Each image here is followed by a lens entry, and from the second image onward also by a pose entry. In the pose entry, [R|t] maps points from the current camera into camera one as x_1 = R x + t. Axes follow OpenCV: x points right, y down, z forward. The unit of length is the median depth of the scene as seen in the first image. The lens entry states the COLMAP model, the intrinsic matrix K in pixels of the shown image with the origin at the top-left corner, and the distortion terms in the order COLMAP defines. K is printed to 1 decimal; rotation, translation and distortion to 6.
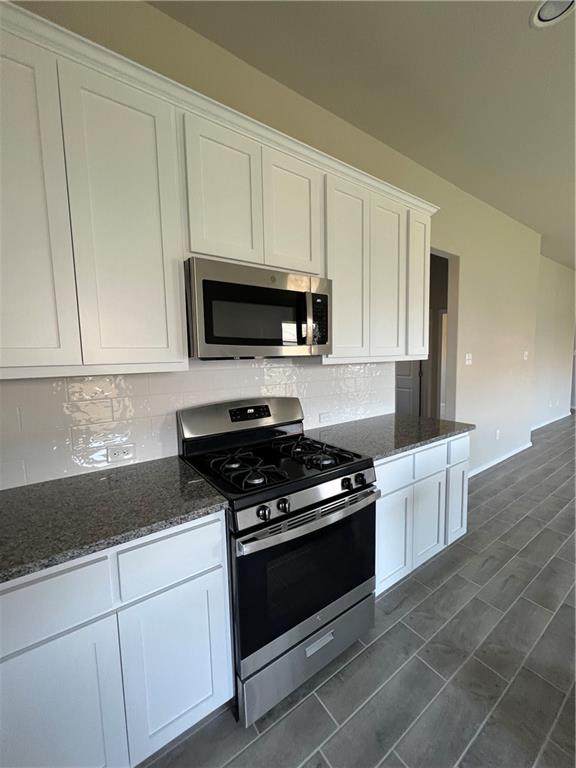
lens RADIAL K [[306.4, 0, 286.7], [0, 306.4, 385.4], [0, 0, 1]] dist [0.000876, 0.000142]
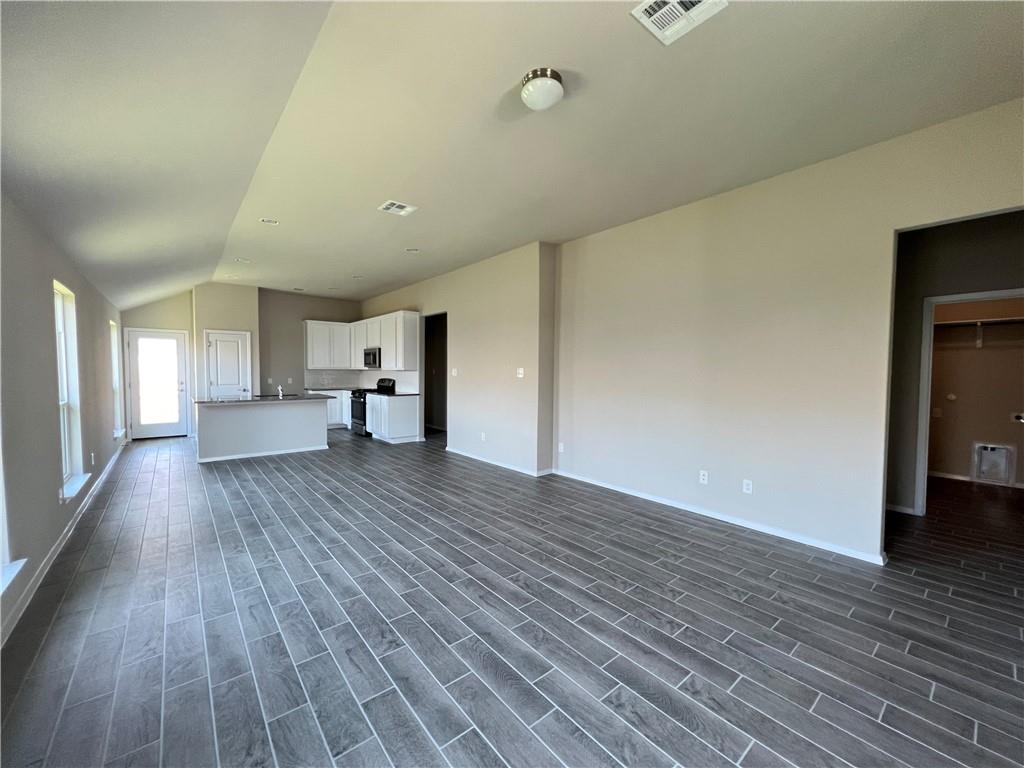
lens RADIAL K [[408.5, 0, 510.9], [0, 408.5, 384.7], [0, 0, 1]] dist [0.000876, 0.000142]
pose [[0.080223, 0.064991, -0.994656, 6.260429], [-0.099274, 0.993432, 0.056905, -0.392545], [0.991821, 0.094178, 0.086148, 2.618182]]
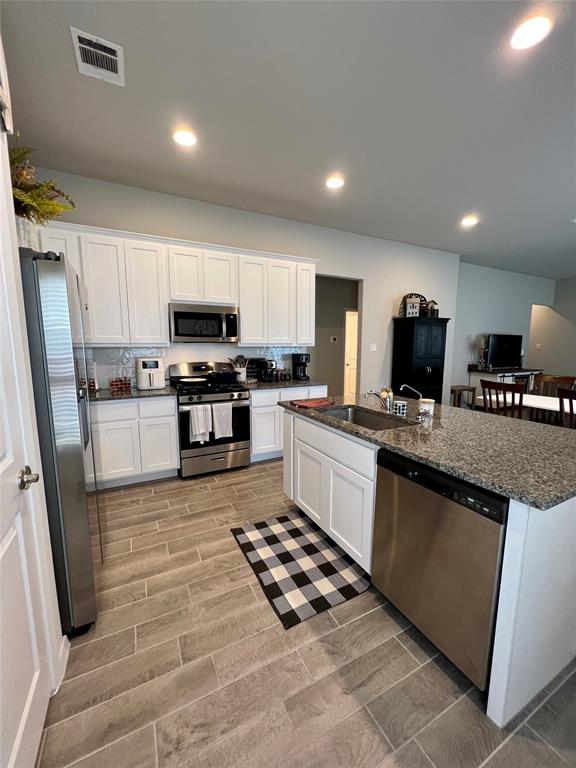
lens RADIAL K [[306.4, 0, 286.7], [0, 306.4, 385.4], [0, 0, 1]] dist [0.000876, 0.000142]
pose [[0.990568, 0.043552, -0.129914, 0.893470], [-0.038037, 0.998279, 0.044638, 0.111125], [0.131635, -0.039276, 0.990520, -1.264892]]
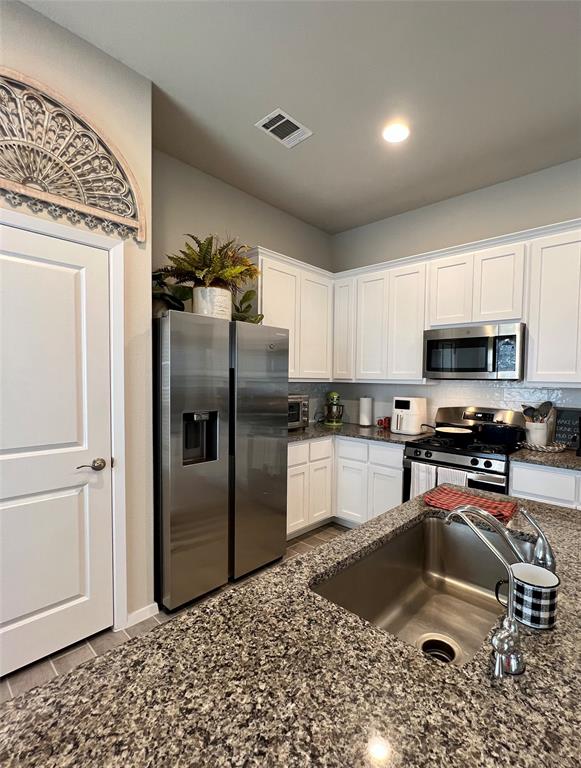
lens RADIAL K [[363.4, 0, 335.7], [0, 363.4, 393.1], [0, 0, 1]] dist [0.009946, -0.000092]
pose [[0.269687, 0.068592, -0.960502, 1.672295], [-0.110810, 0.993044, 0.039803, -0.018553], [0.956551, 0.095699, 0.275412, -0.199464]]
